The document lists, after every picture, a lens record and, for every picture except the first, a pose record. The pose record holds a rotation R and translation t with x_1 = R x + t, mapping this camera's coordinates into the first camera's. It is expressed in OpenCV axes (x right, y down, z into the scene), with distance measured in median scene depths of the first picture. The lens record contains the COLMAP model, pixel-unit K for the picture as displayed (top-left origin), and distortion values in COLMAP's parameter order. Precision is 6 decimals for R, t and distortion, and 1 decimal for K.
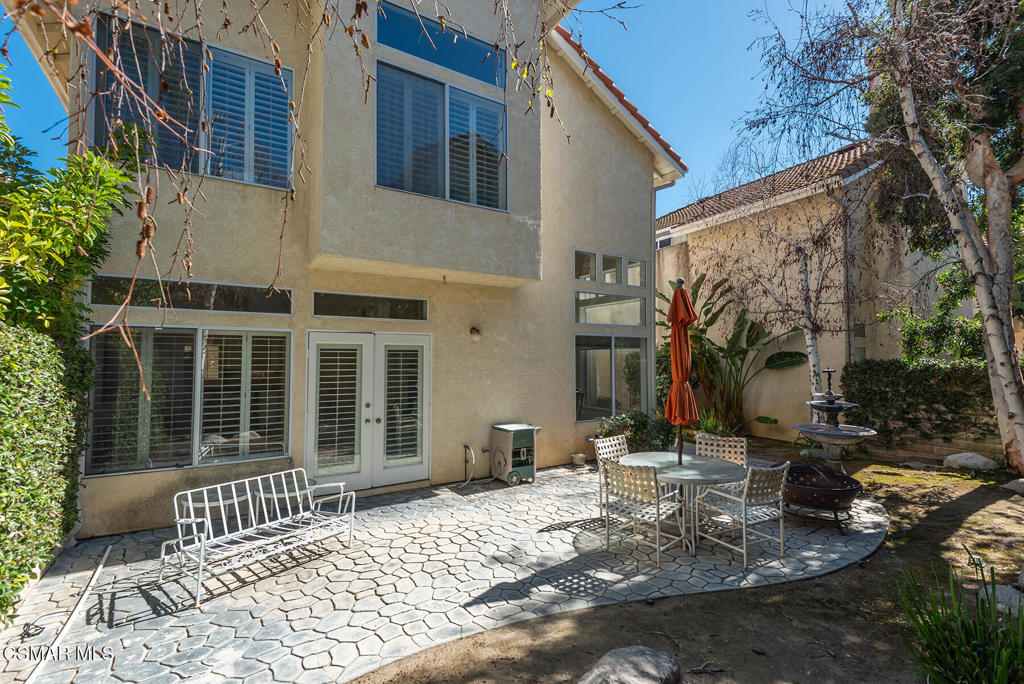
lens RADIAL K [[454.8, 0, 511.9], [0, 454.8, 329.9], [0, 0, 1]] dist [0.028561, -0.000146]
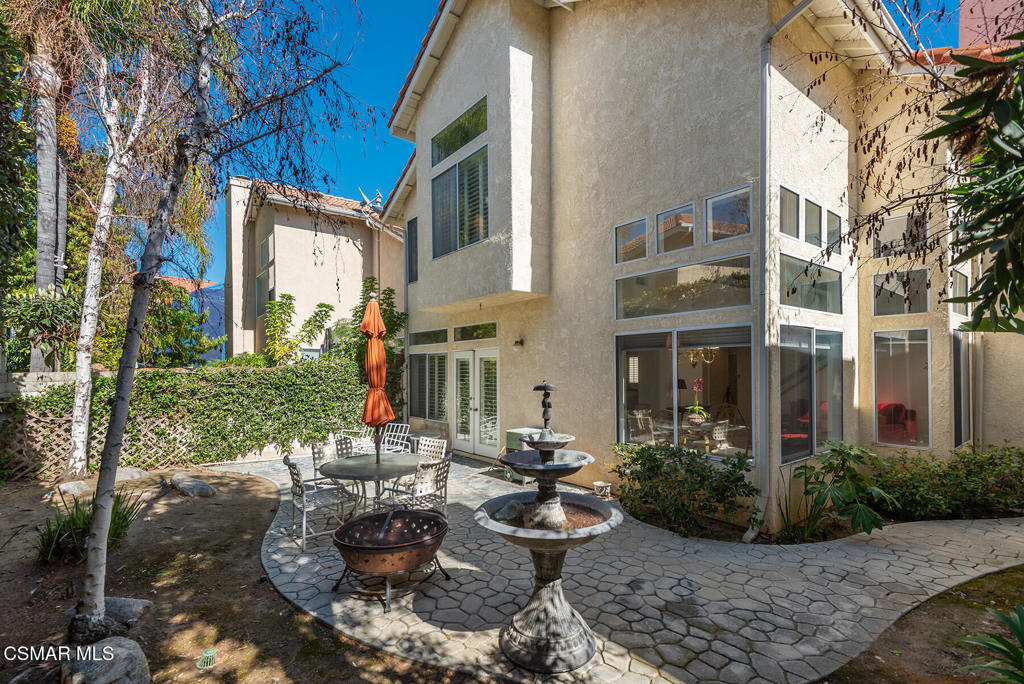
lens RADIAL K [[458.1, 0, 513.7], [0, 458.1, 355.4], [0, 0, 1]] dist [0.026555, 0.000004]
pose [[0.124860, -0.032875, -0.991630, 1.156651], [0.067193, 0.997437, -0.024607, 0.068122], [0.989896, -0.063558, 0.126749, 0.920455]]
